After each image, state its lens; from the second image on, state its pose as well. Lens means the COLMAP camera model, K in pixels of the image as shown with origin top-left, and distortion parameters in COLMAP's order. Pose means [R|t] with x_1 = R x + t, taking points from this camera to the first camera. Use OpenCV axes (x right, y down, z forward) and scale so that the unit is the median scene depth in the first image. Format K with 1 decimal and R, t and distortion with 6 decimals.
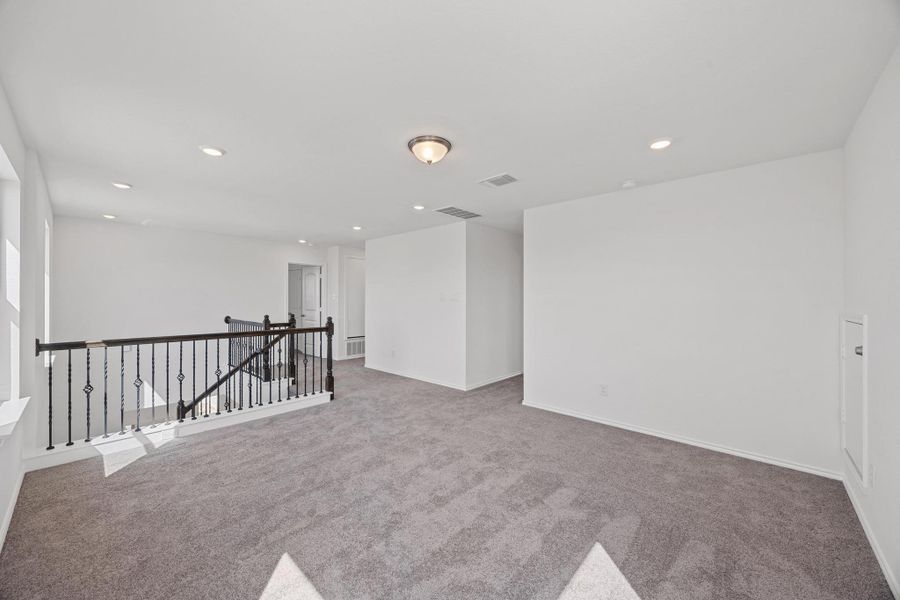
lens RADIAL K [[340.6, 0, 450.4], [0, 340.6, 297.5], [0, 0, 1]] dist [-0.006219, 0.000102]
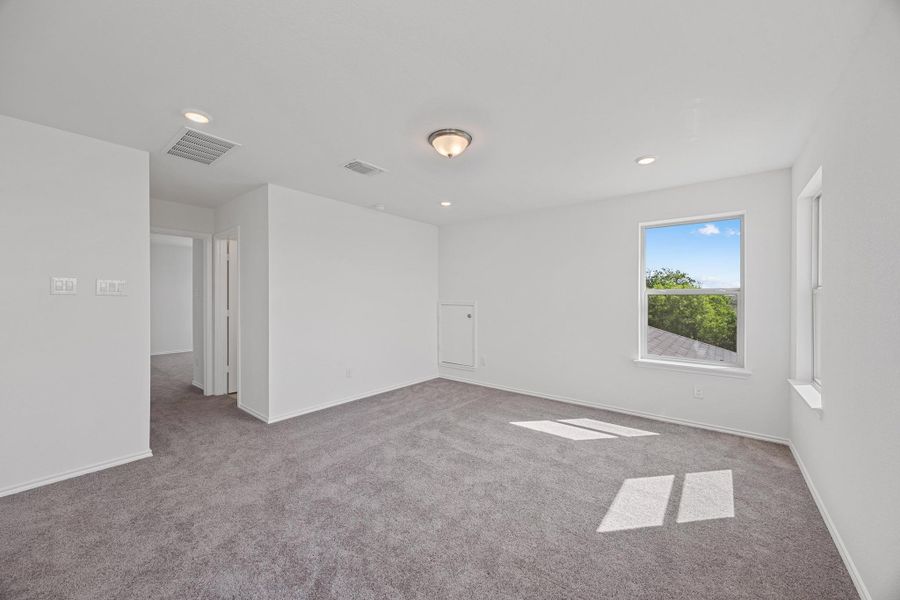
lens RADIAL K [[340.6, 0, 450.4], [0, 340.6, 297.5], [0, 0, 1]] dist [-0.006219, 0.000102]
pose [[-0.062883, 0.002015, 0.998019, -0.819514], [-0.007234, 0.999971, -0.002474, 0.016422], [-0.997995, -0.007375, -0.062866, 0.817451]]
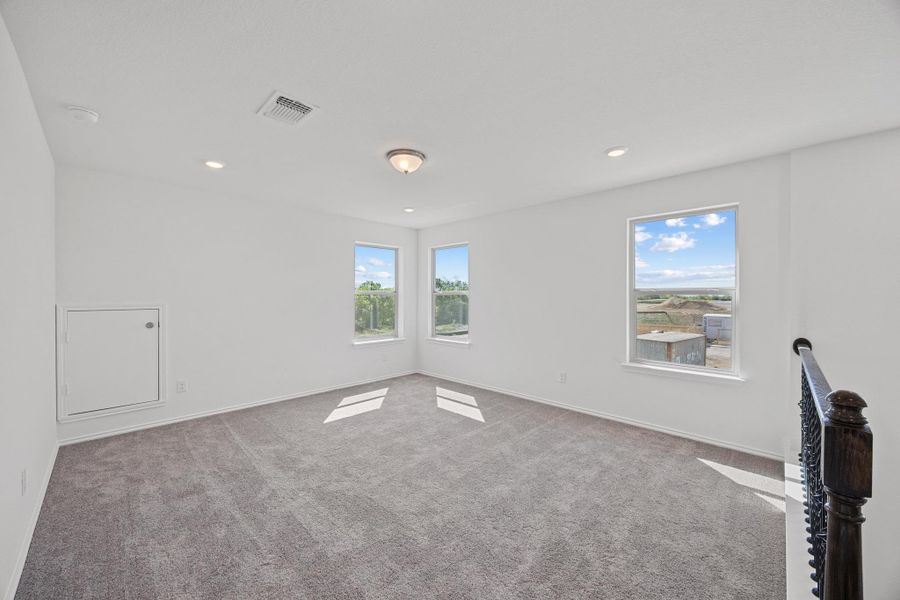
lens RADIAL K [[340.6, 0, 450.4], [0, 340.6, 297.5], [0, 0, 1]] dist [-0.006219, 0.000102]
pose [[-0.999515, 0.000408, 0.031136, -0.183763], [0.000370, 0.999999, -0.001249, 0.016033], [-0.031136, -0.001237, -0.999514, 1.626296]]
